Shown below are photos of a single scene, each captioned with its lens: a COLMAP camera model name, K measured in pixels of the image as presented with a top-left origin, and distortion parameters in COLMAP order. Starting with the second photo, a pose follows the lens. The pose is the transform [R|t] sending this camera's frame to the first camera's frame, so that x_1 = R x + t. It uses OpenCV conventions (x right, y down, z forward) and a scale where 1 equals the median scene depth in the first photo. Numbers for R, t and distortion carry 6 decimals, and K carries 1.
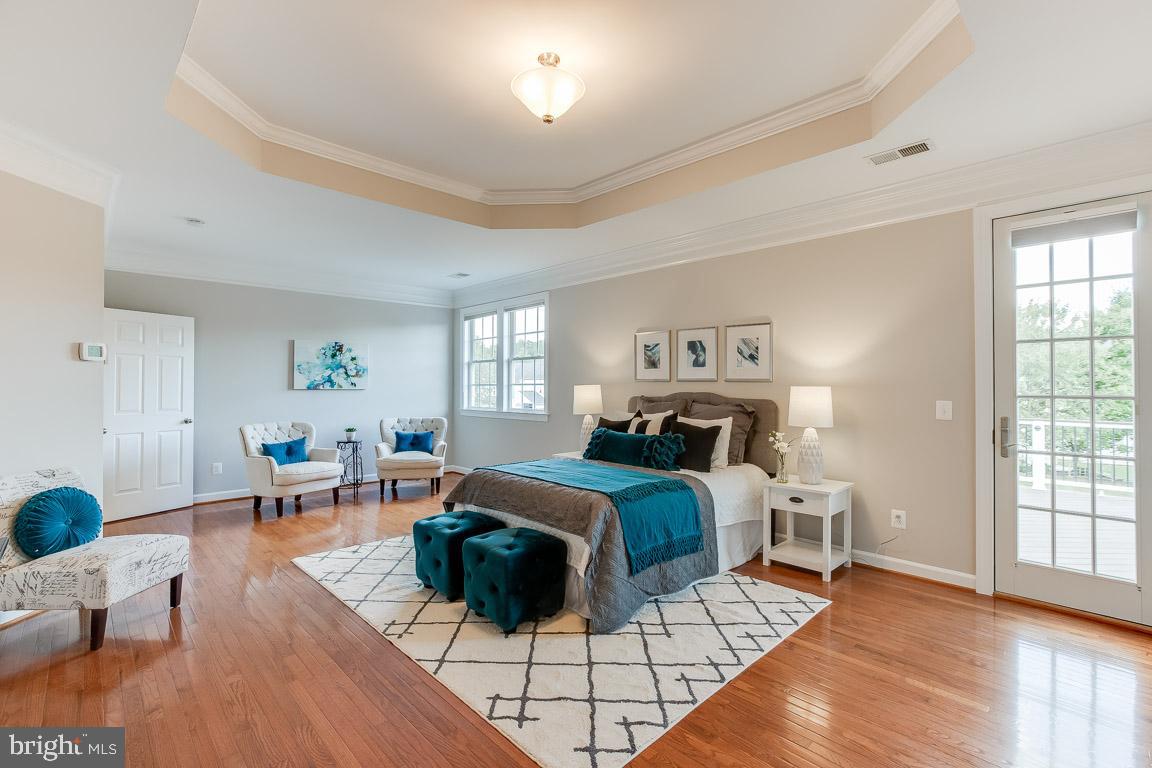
lens RADIAL K [[513.4, 0, 570.9], [0, 513.4, 381.0], [0, 0, 1]] dist [-0.026017, 0.006043]
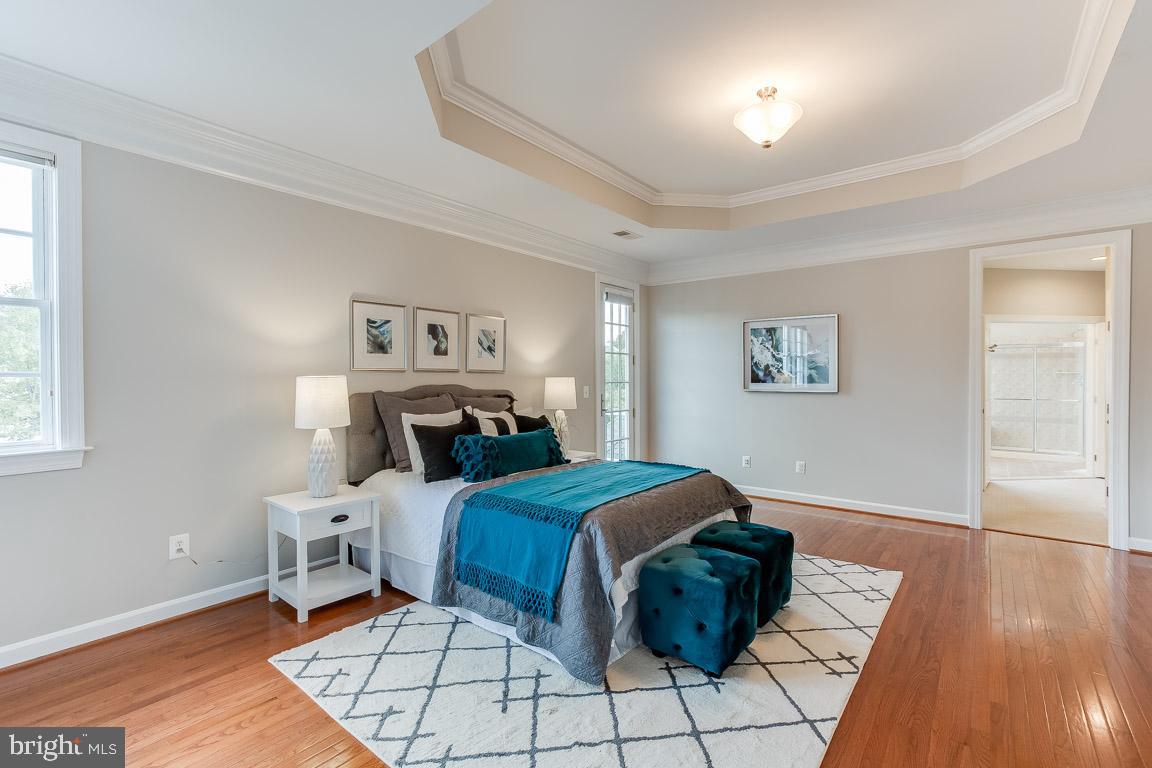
lens RADIAL K [[513.4, 0, 572.6], [0, 513.4, 383.5], [0, 0, 1]] dist [-0.026017, 0.006043]
pose [[-0.116445, -0.018154, 0.993031, -0.507279], [-0.009457, 0.999808, 0.017169, 0.002572], [-0.993152, -0.007391, -0.116594, 0.699958]]
